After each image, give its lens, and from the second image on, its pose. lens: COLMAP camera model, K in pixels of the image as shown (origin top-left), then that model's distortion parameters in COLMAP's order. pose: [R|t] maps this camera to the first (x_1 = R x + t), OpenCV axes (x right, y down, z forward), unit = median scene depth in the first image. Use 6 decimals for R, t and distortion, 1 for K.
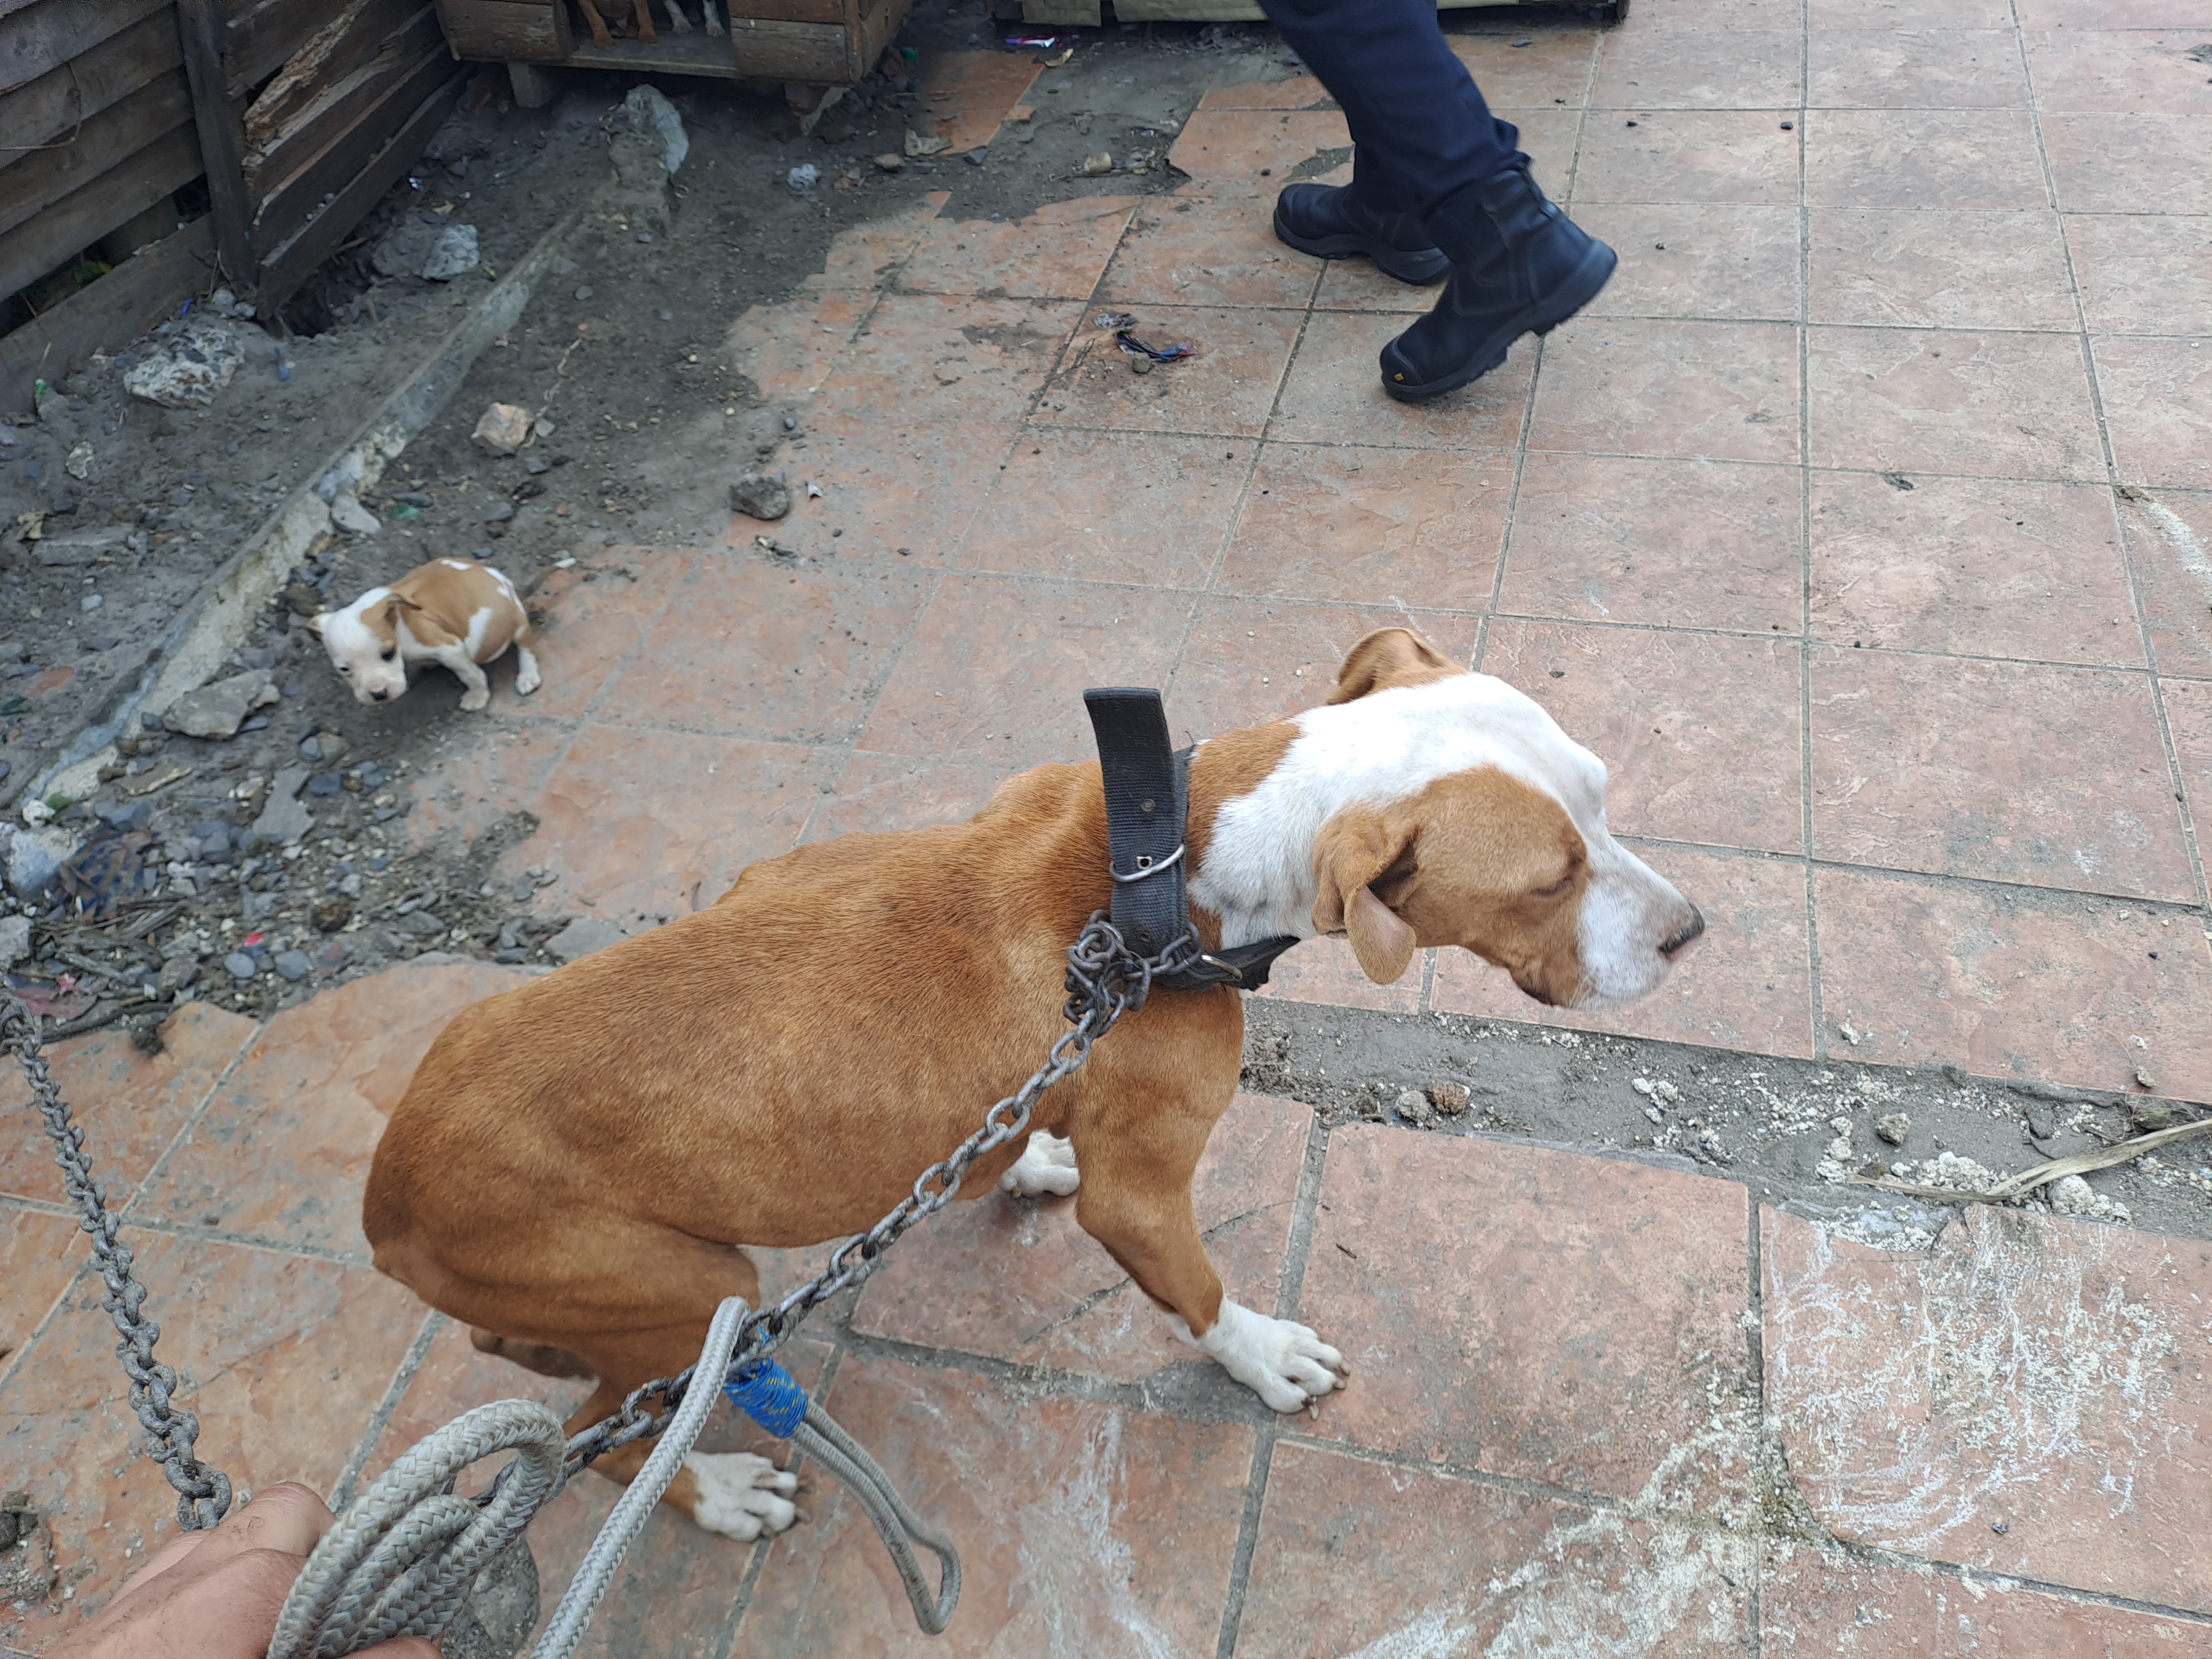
lens RADIAL K [[1582.6, 0, 1106.0], [0, 1582.6, 829.5], [0, 0, 1]] dist [0.077760, -0.067248]
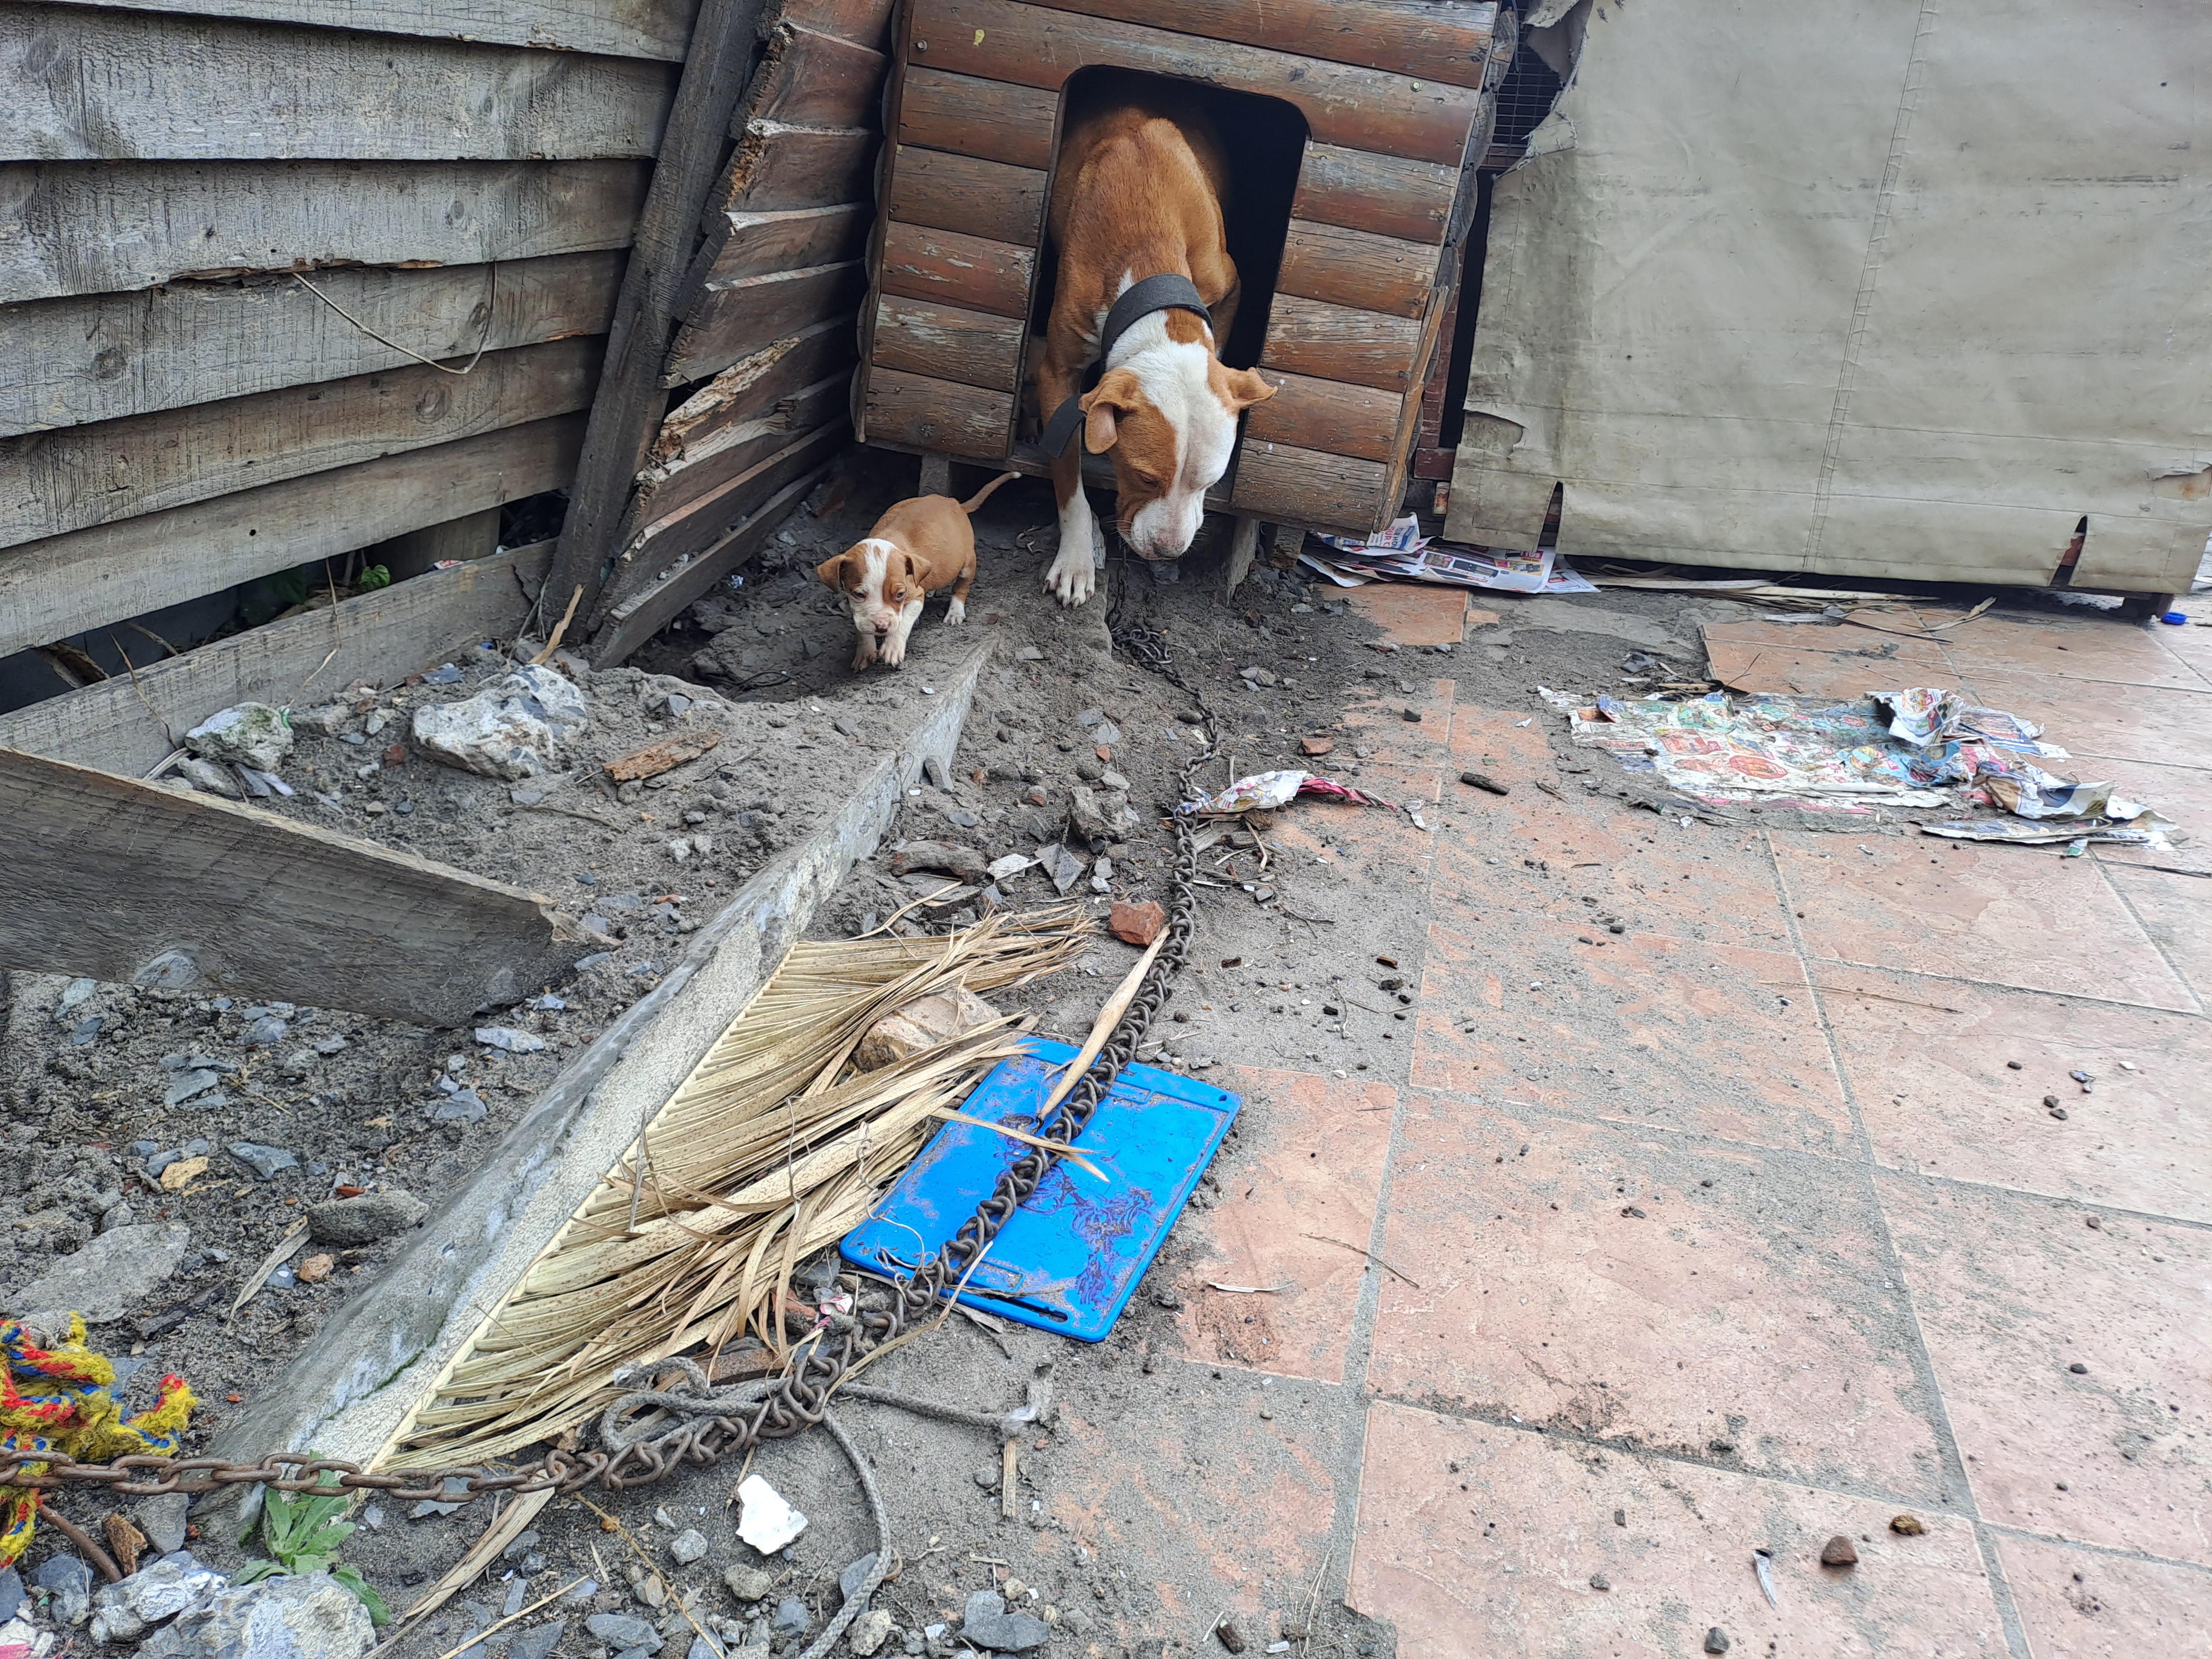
lens RADIAL K [[1580.3, 0, 1125.5], [0, 1580.3, 879.3], [0, 0, 1]] dist [0.085691, -0.079102]
pose [[0.986789, 0.128477, 0.098694, -0.381558], [-0.087488, 0.935316, -0.342825, -0.031636], [-0.136355, 0.329661, 0.934201, 0.392942]]
